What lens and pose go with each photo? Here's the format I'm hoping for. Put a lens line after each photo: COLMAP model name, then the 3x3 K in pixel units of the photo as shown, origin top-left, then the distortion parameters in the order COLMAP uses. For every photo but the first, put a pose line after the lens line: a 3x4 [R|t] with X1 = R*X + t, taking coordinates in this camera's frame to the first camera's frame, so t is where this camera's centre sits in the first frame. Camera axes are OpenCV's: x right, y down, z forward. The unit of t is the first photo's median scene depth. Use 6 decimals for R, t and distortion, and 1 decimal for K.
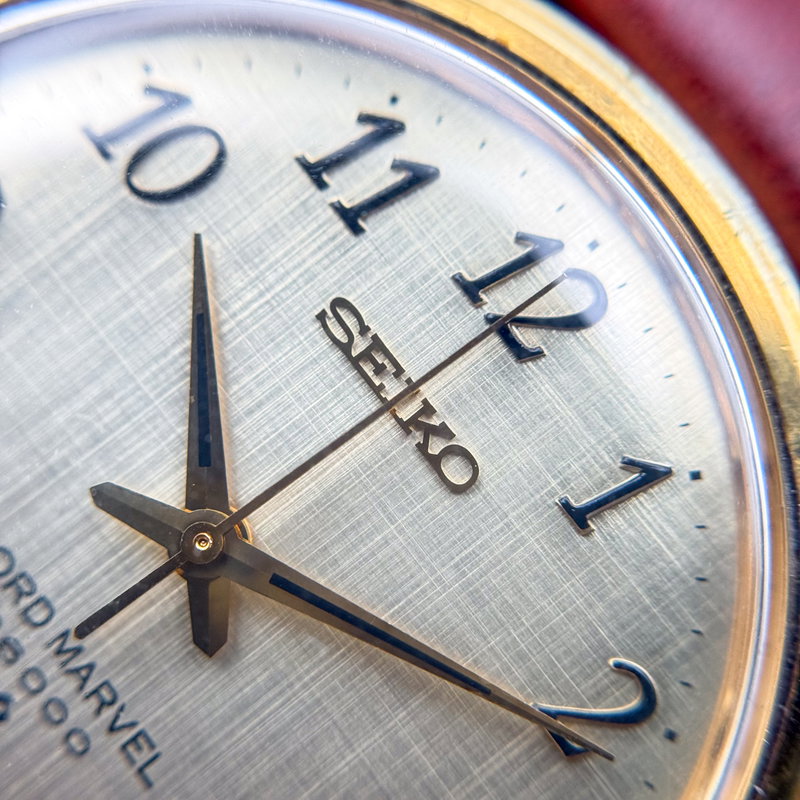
lens RADIAL K [[1639.1, 0, 400.0], [0, 1639.1, 400.0], [0, 0, 1]] dist [0.499151, 0.475515]
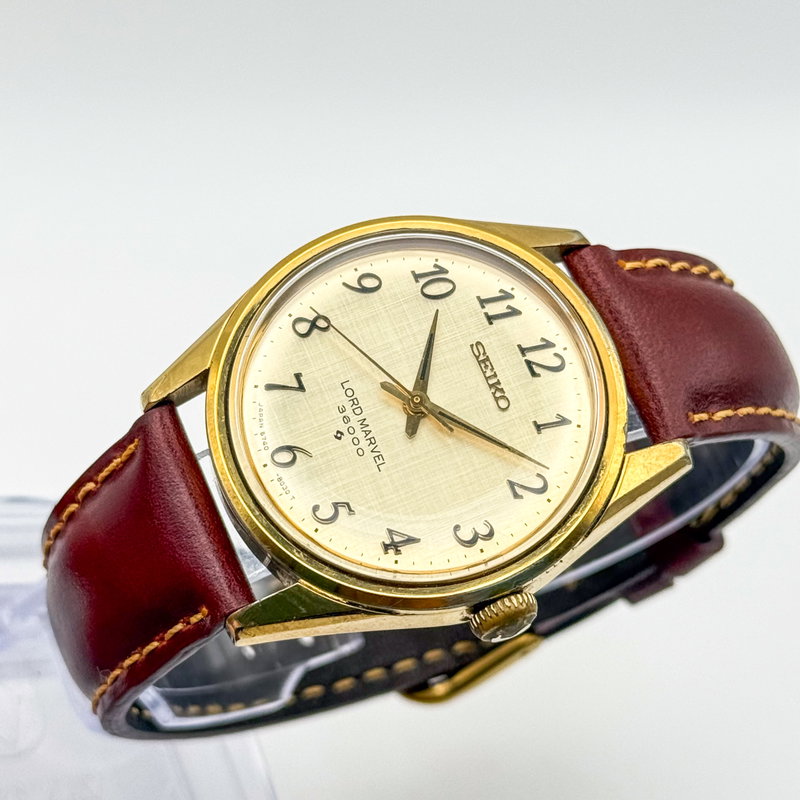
lens RADIAL K [[1954.1, 0, 400.0], [0, 1954.1, 400.0], [0, 0, 1]] dist [-0.101561, -0.579142]
pose [[0.963664, 0.263907, -0.041279, -0.001167], [-0.265117, 0.926092, -0.268453, 1.025696], [-0.032618, 0.269642, 0.962408, -2.375019]]
